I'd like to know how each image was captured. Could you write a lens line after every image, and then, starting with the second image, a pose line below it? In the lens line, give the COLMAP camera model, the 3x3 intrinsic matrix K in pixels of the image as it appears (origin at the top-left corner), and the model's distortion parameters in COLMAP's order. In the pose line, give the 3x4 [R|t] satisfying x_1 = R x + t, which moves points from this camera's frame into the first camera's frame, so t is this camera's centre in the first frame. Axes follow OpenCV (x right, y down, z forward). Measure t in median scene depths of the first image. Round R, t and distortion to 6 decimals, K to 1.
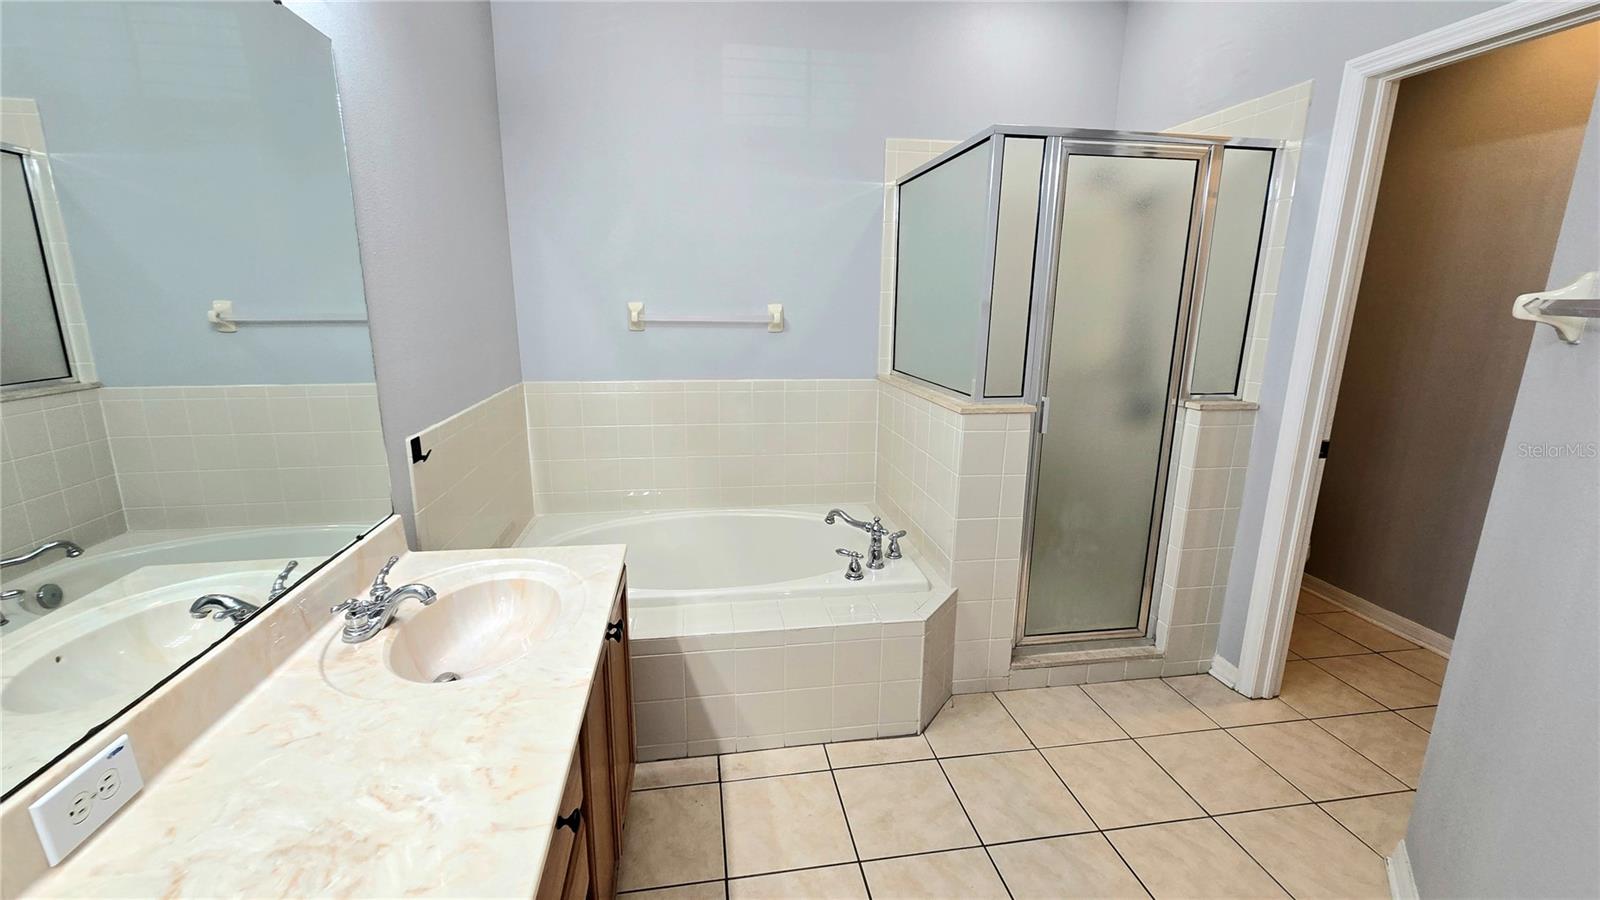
lens RADIAL K [[651.0, 0, 800.4], [0, 651.0, 446.0], [0, 0, 1]] dist [-0.001323, 0.001382]
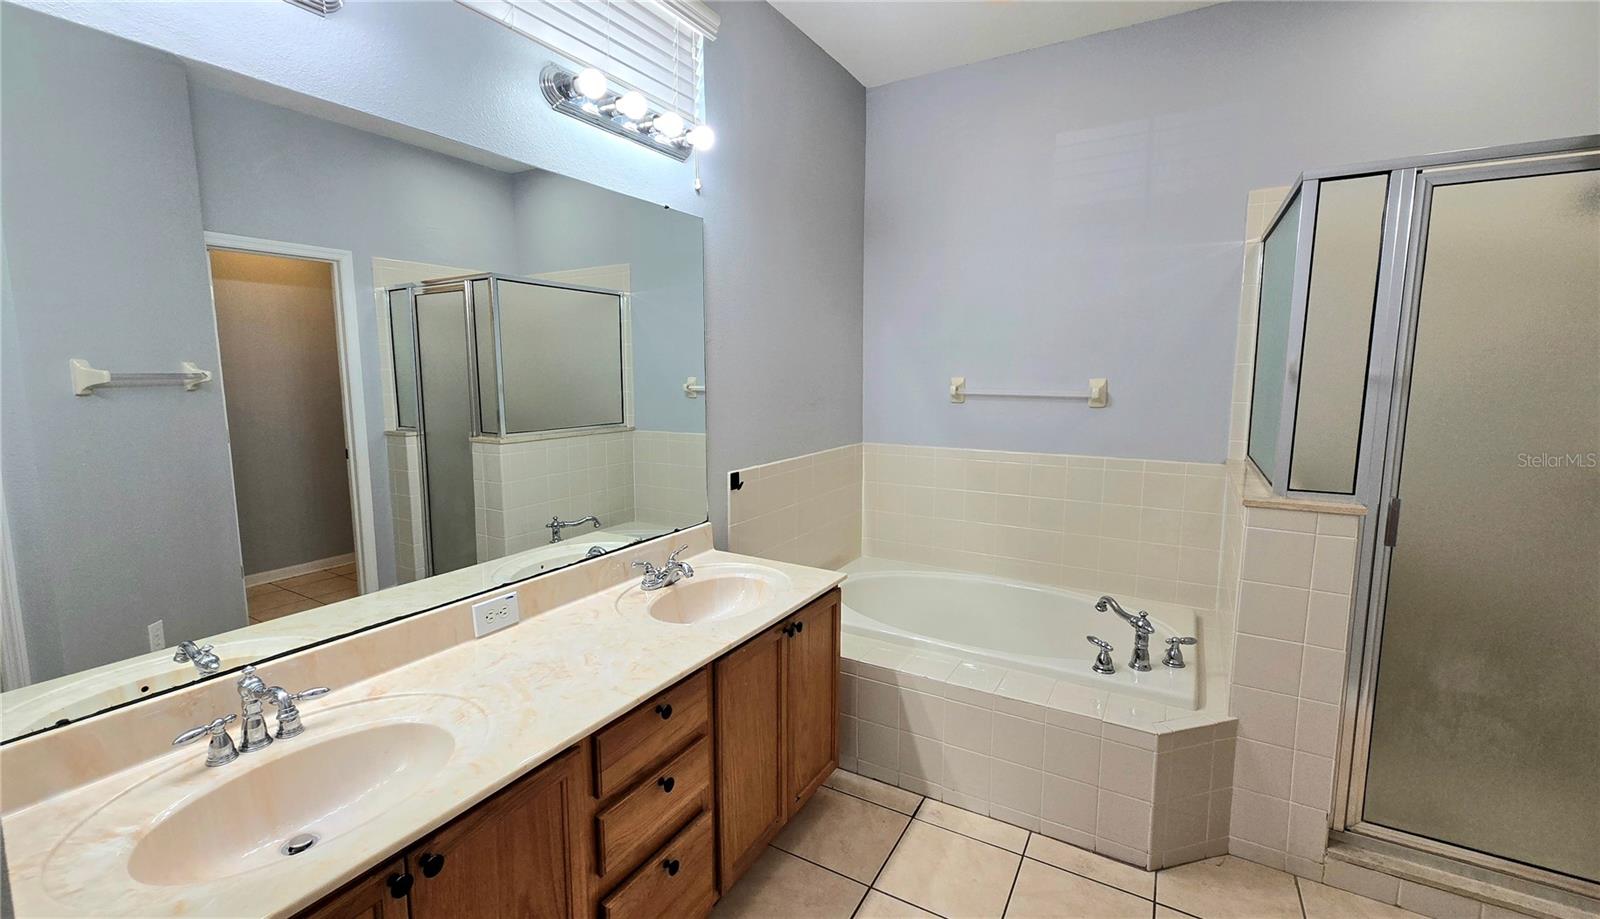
lens RADIAL K [[671.7, 0, 795.1], [0, 671.7, 454.8], [0, 0, 1]] dist [0.000811, 0.000663]
pose [[0.771341, 0.068999, -0.632671, 0.328262], [-0.131406, 0.989951, -0.052245, 0.006611], [0.622708, 0.123436, 0.772656, -0.043466]]
